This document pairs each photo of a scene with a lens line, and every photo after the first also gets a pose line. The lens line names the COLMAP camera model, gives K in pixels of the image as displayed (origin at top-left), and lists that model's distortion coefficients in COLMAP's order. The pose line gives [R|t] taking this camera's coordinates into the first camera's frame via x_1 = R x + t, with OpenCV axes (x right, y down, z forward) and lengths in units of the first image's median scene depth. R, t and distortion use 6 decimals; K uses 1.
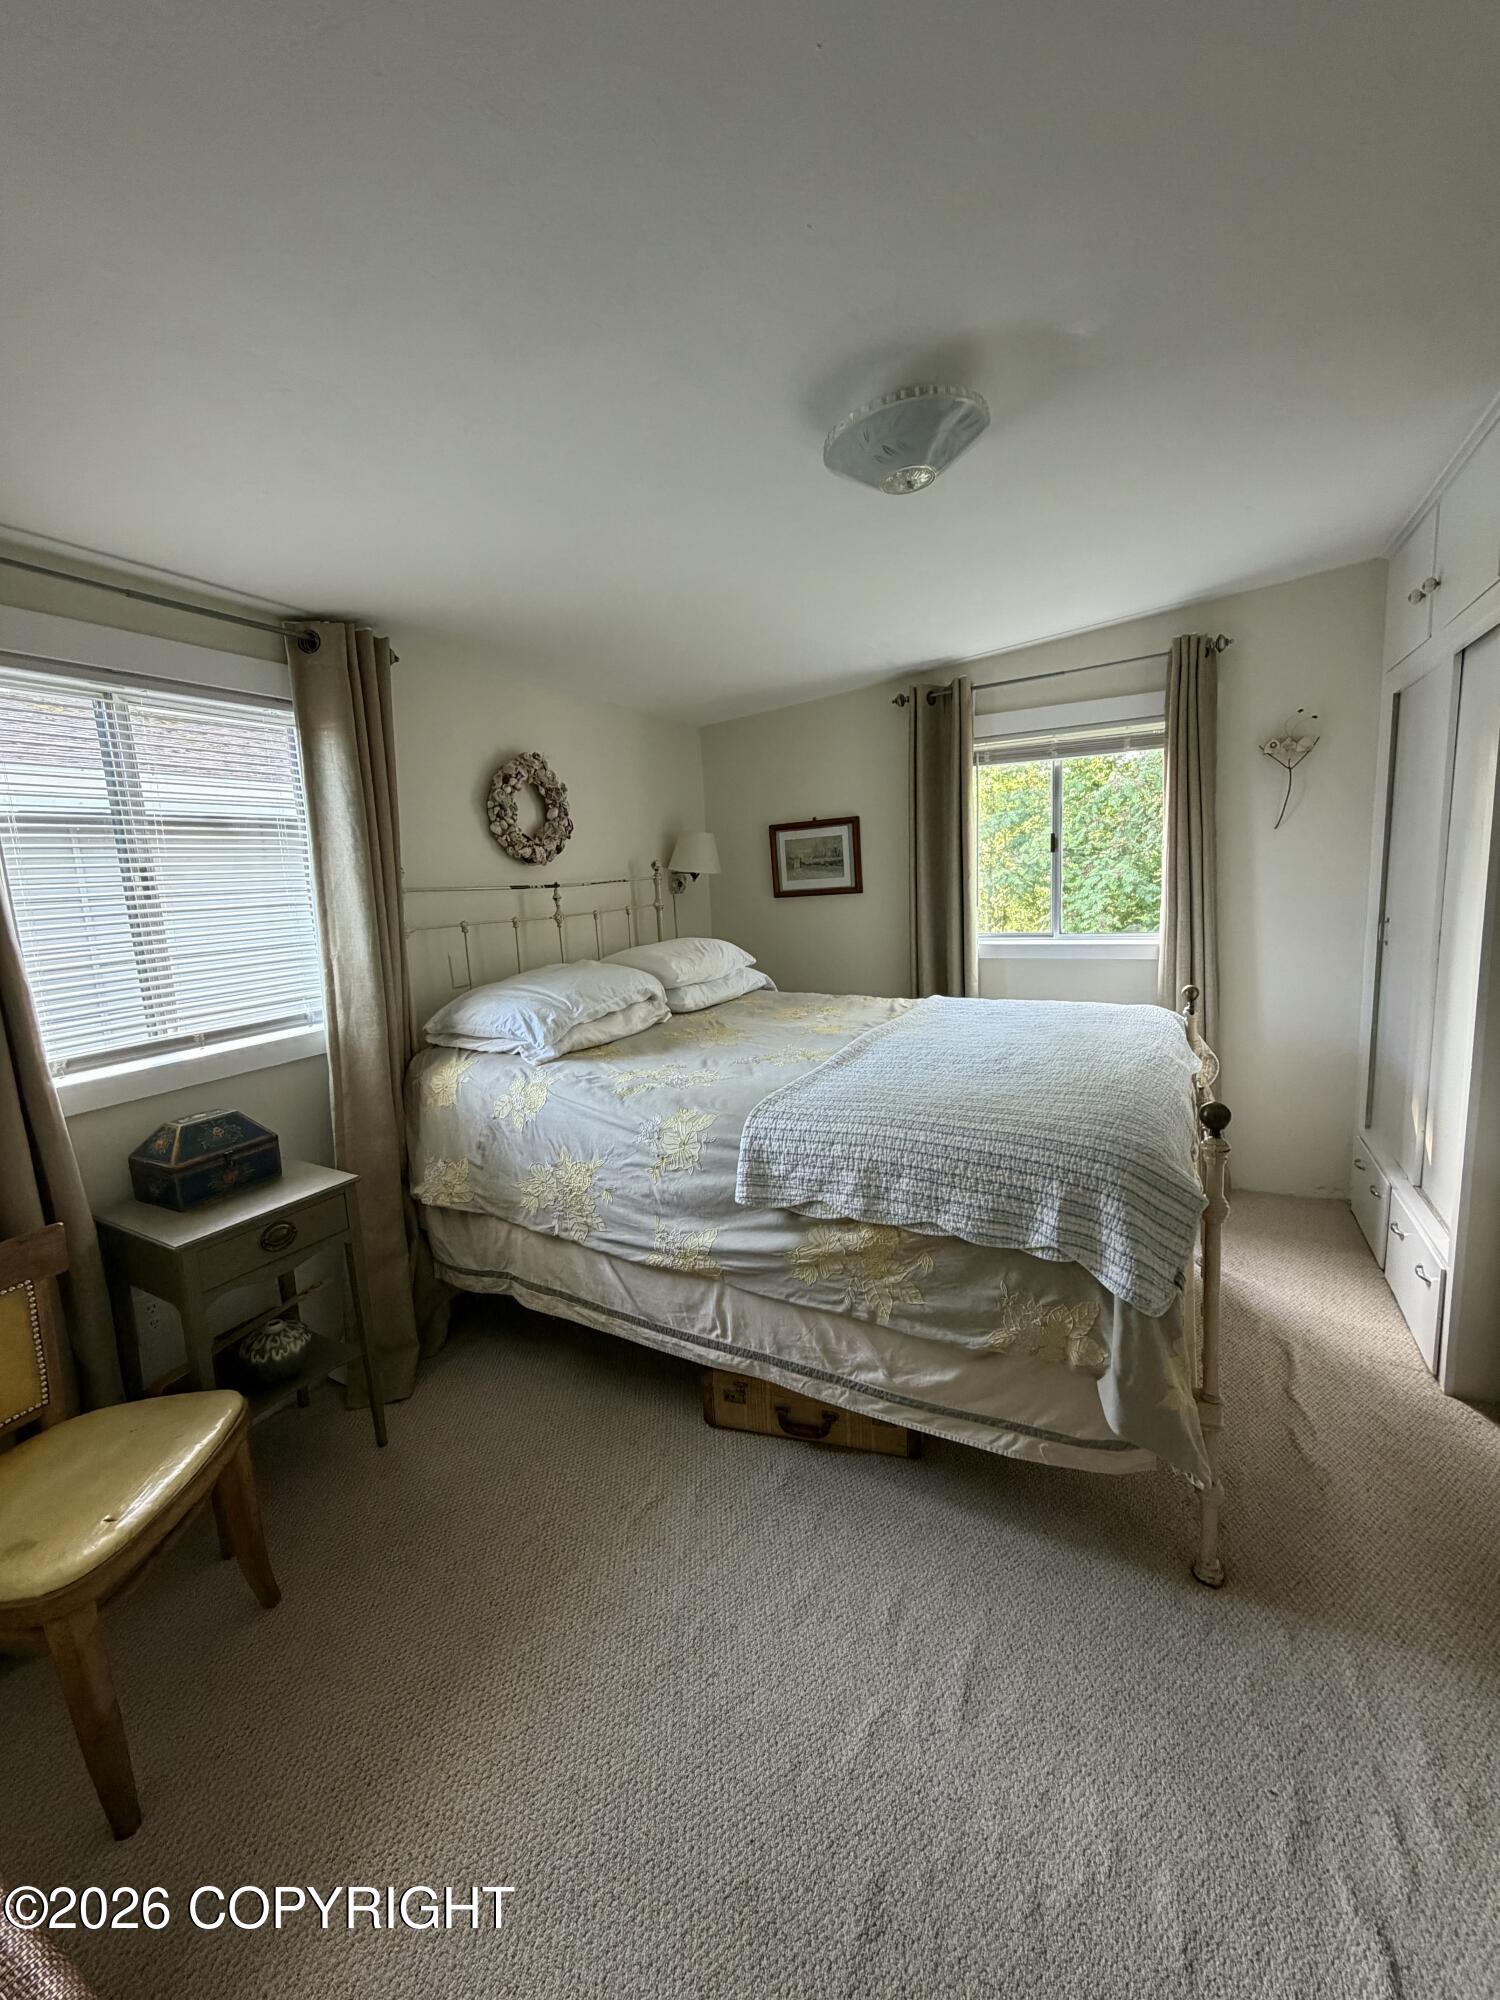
lens RADIAL K [[795.7, 0, 750.0], [0, 795.7, 1000.0], [0, 0, 1]] dist [0.002004, 0.000246]
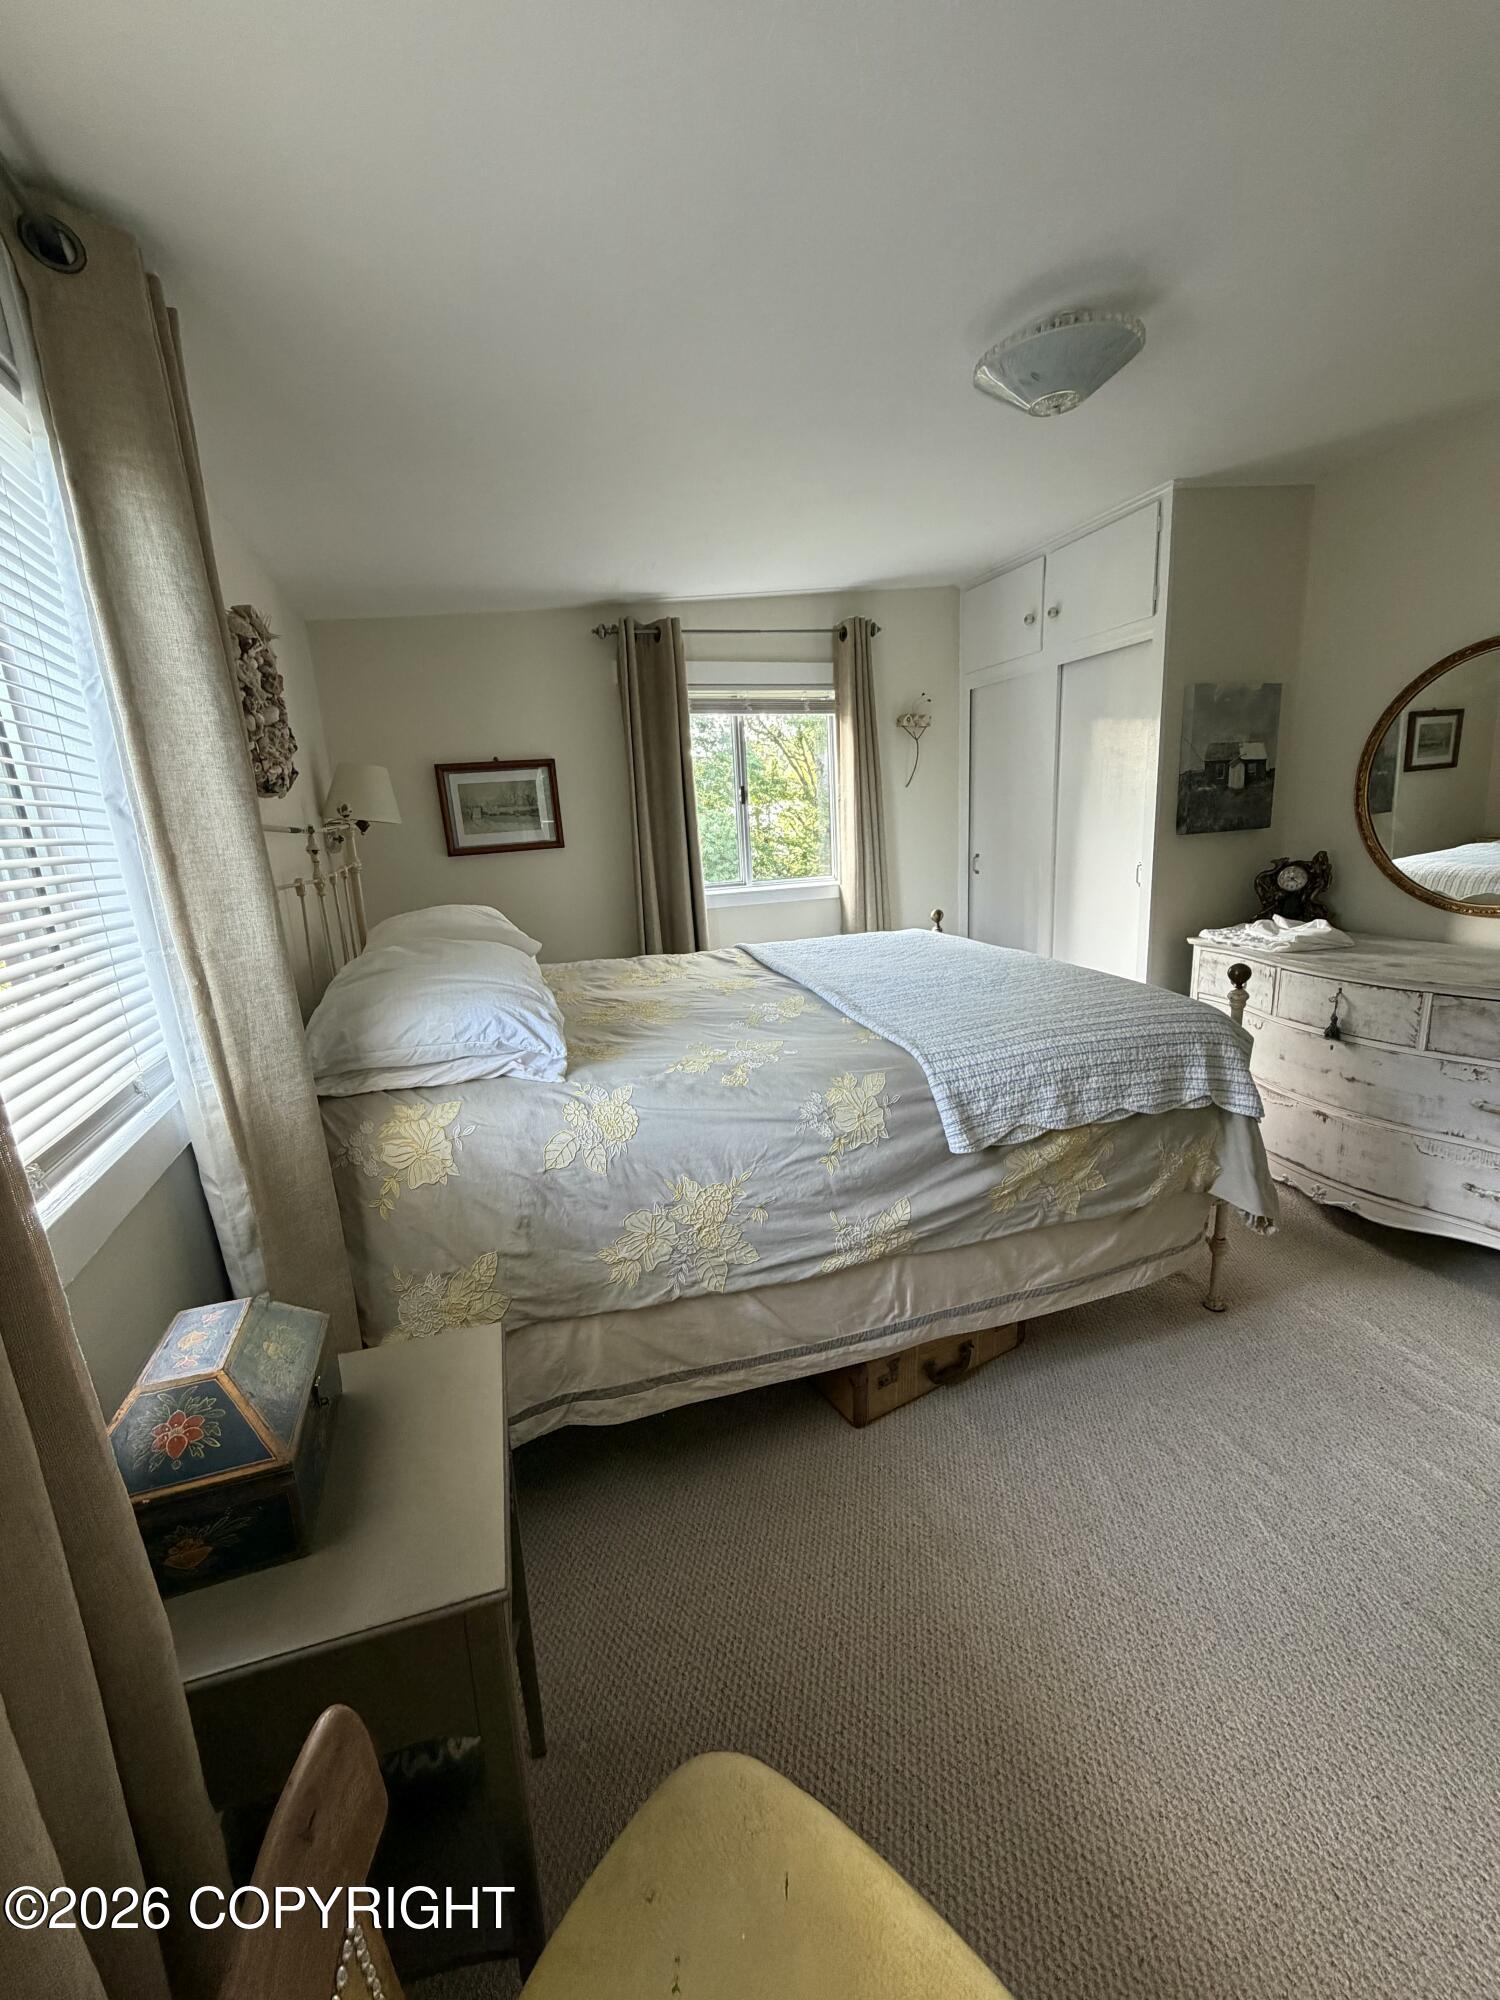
lens RADIAL K [[795.7, 0, 750.0], [0, 795.7, 1000.0], [0, 0, 1]] dist [0.002004, 0.000246]
pose [[0.686698, -0.149444, 0.711416, -0.706682], [0.130707, 0.988074, 0.081394, -0.023174], [-0.715096, 0.037094, 0.698042, 0.461210]]
